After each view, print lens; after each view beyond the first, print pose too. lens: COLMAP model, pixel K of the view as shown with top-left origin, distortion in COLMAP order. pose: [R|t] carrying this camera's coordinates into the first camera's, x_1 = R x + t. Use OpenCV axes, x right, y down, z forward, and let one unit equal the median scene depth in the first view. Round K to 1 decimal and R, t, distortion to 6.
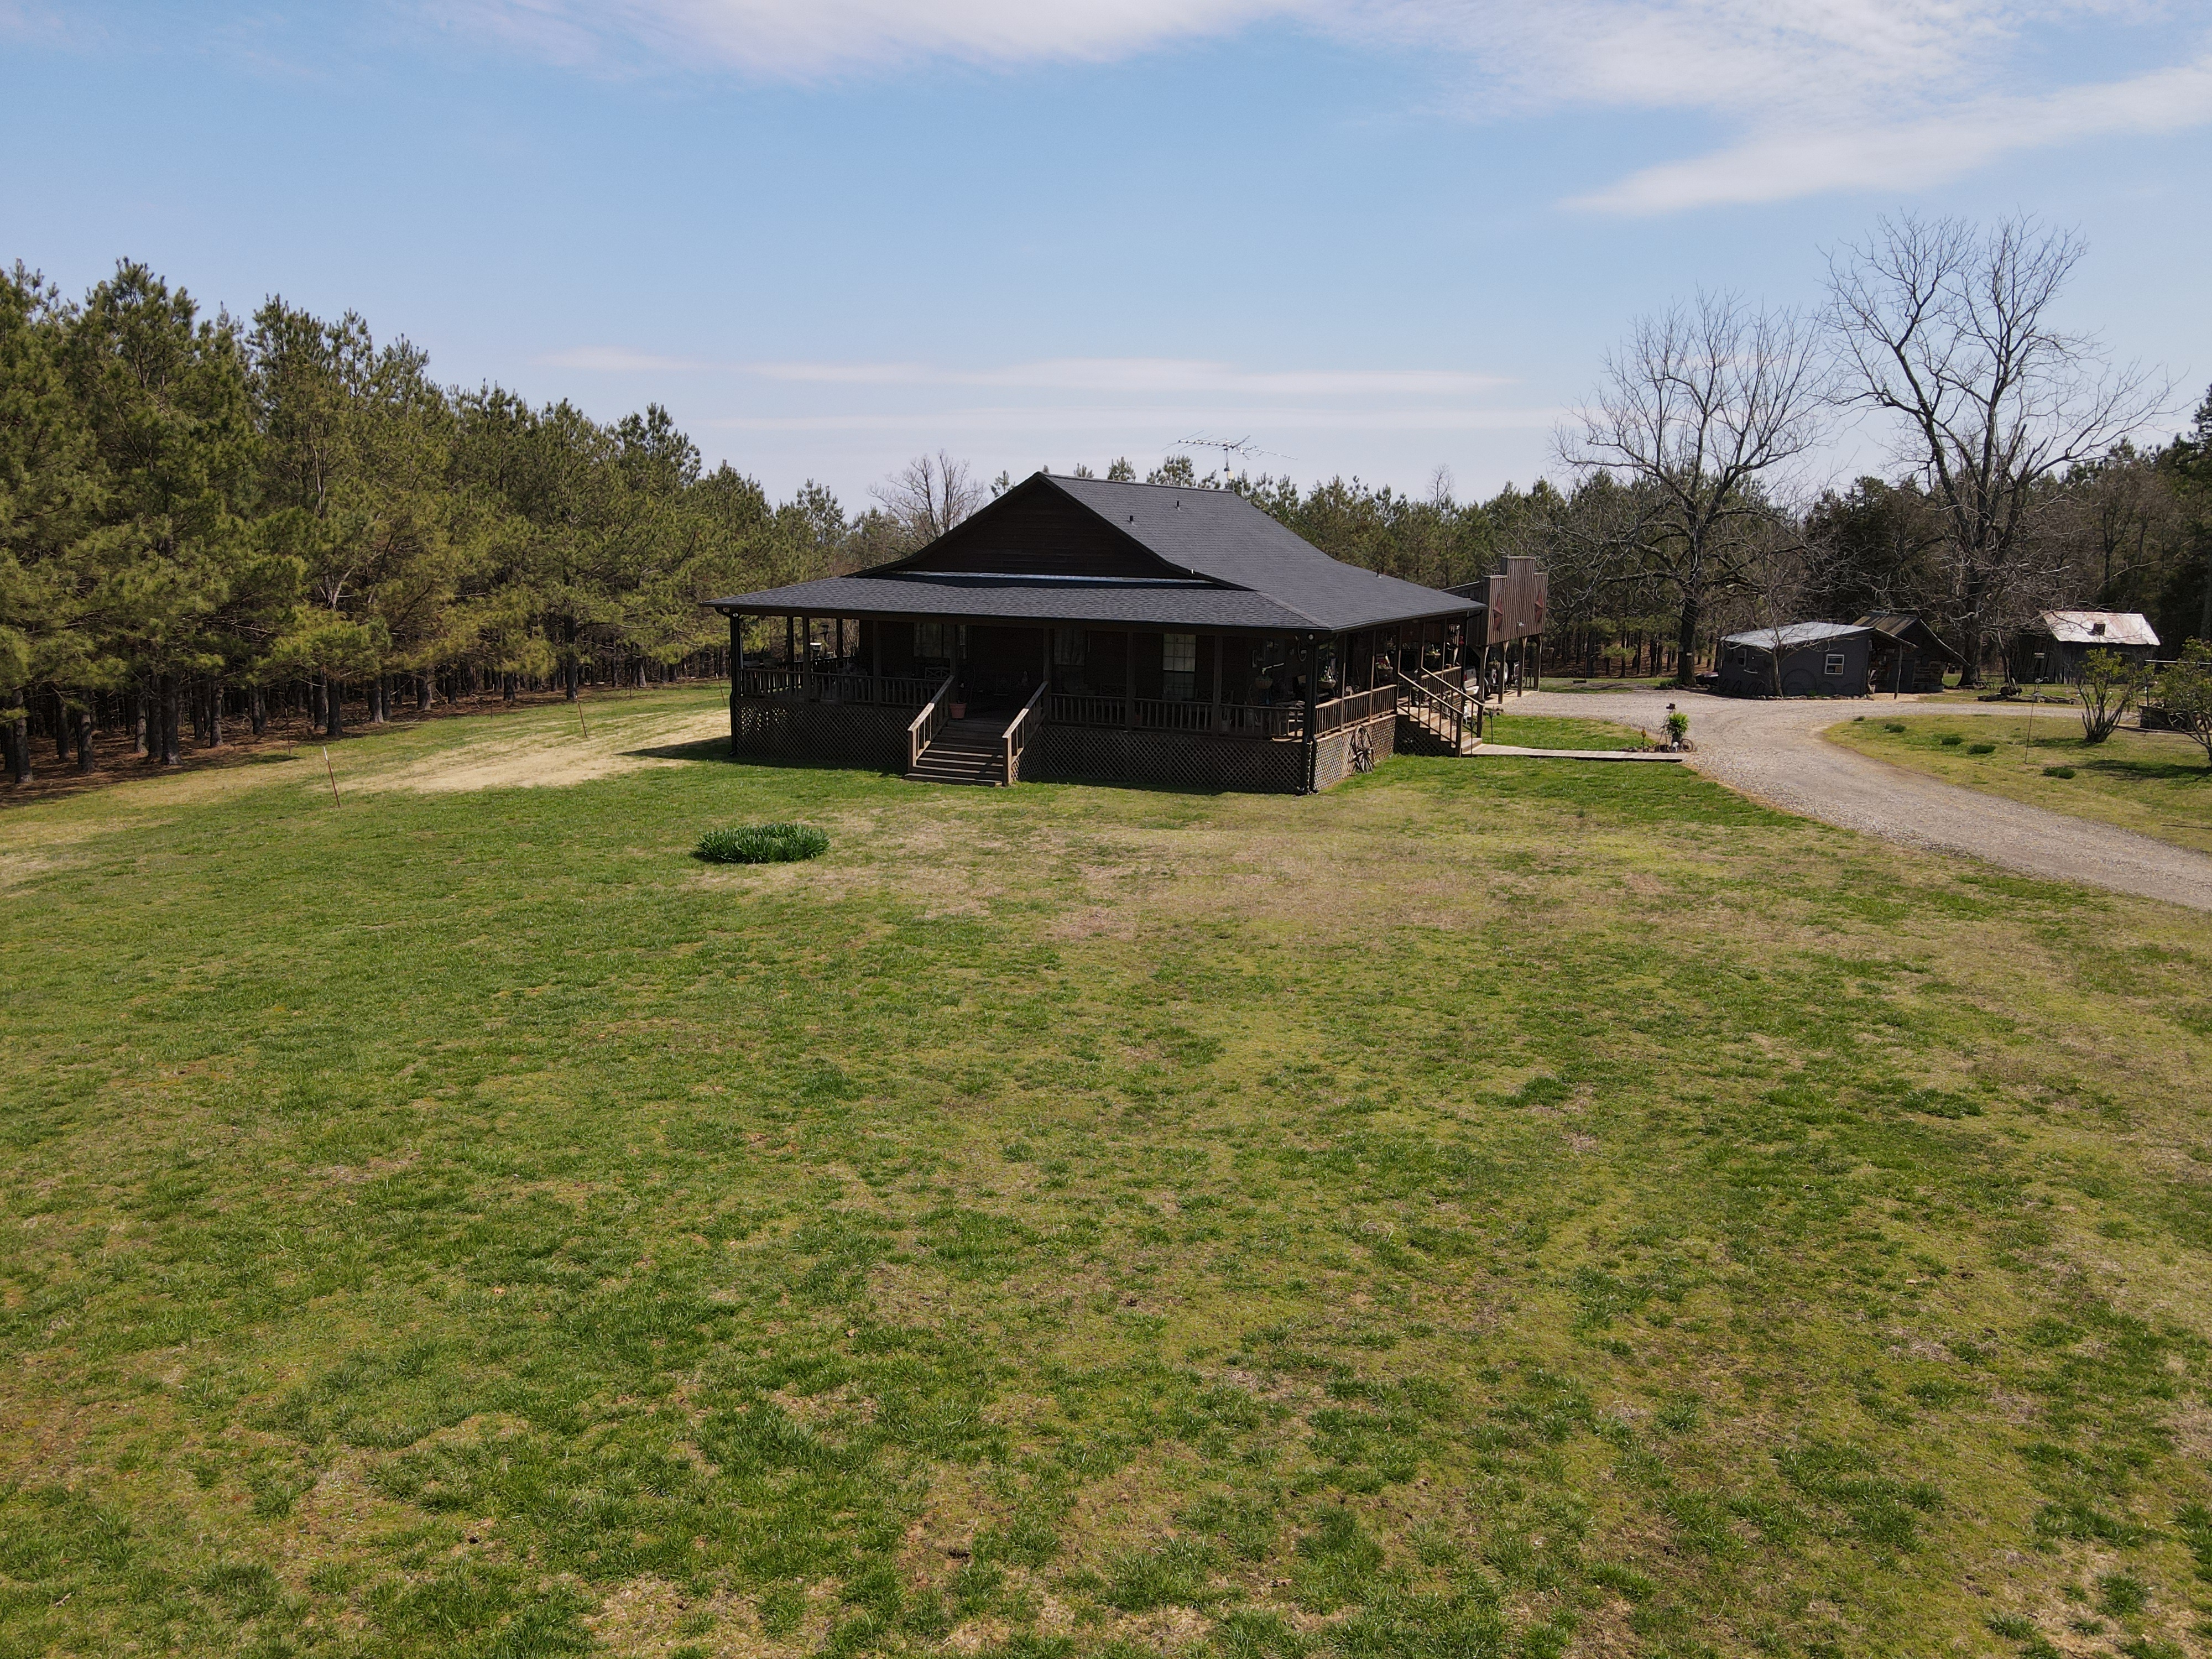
lens RADIAL K [[1621.4, 0, 1099.3], [0, 1621.4, 831.2], [0, 0, 1]] dist [0.006229, 0.006490]
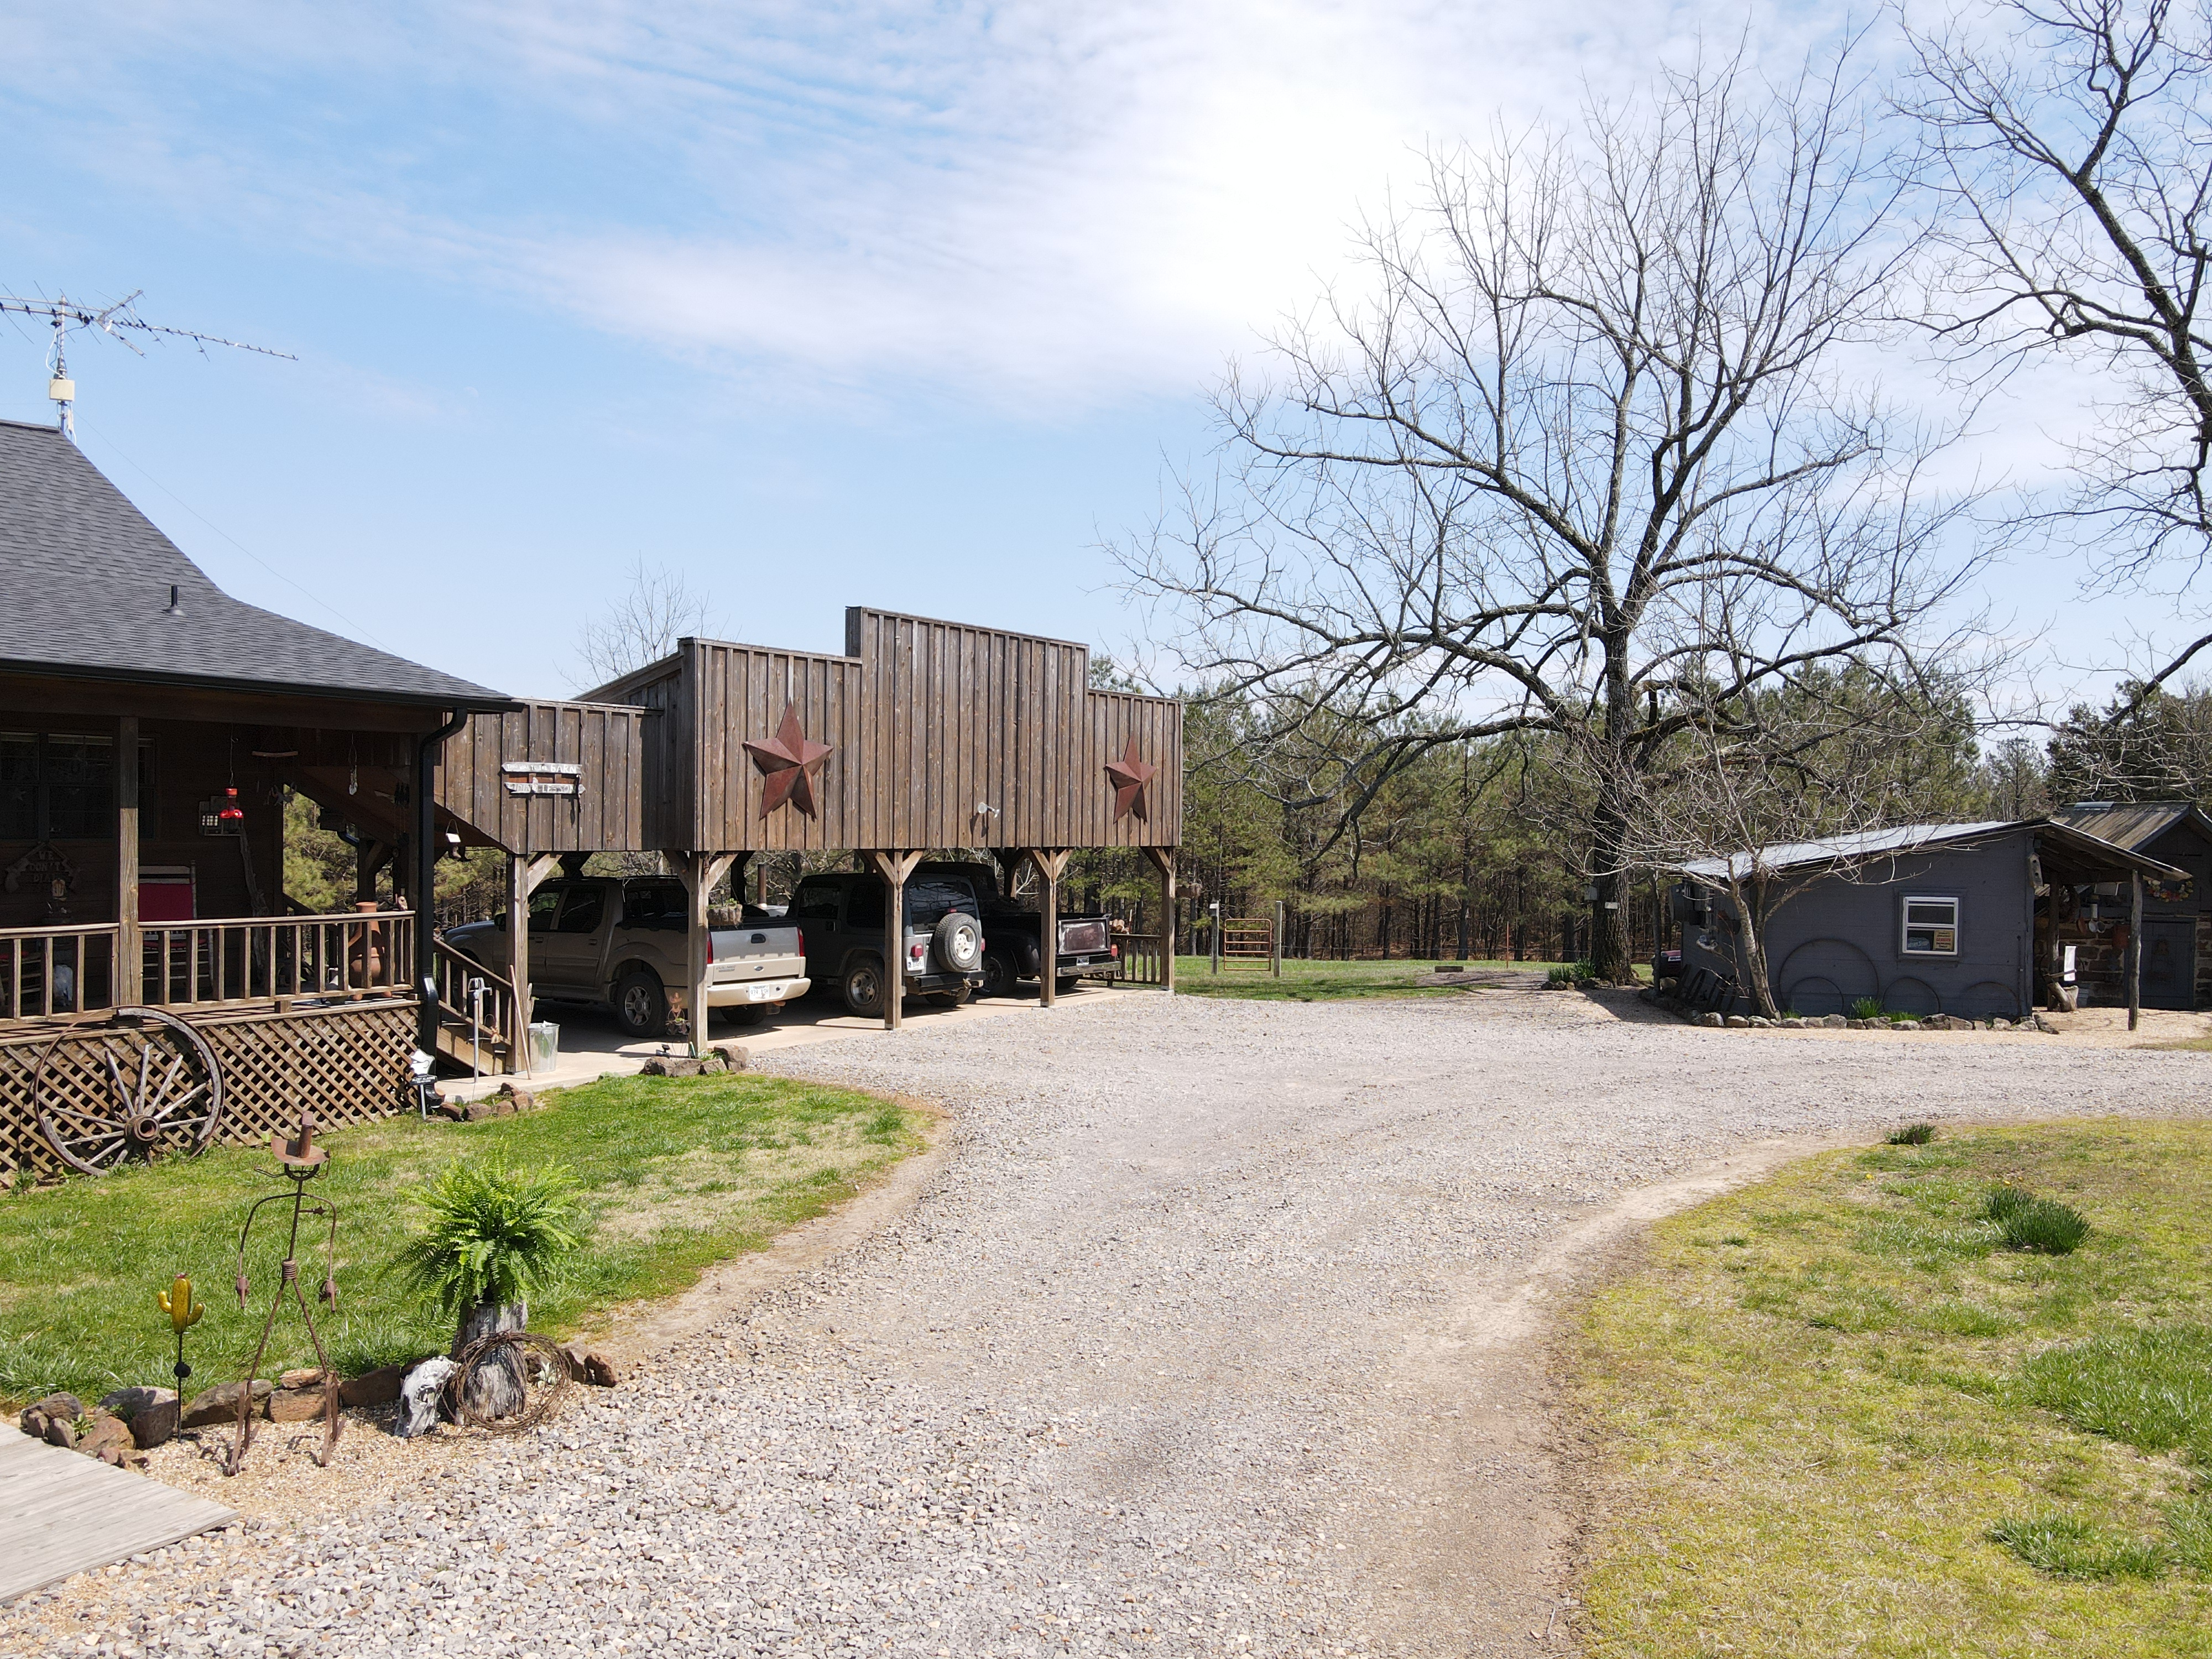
lens RADIAL K [[1621.4, 0, 1102.1], [0, 1621.4, 826.8], [0, 0, 1]] dist [0.006229, 0.006490]
pose [[0.988774, -0.005895, -0.149301, 0.335012], [-0.020734, 0.984141, -0.176172, -0.059678], [0.147972, 0.177290, 0.972971, 0.644401]]
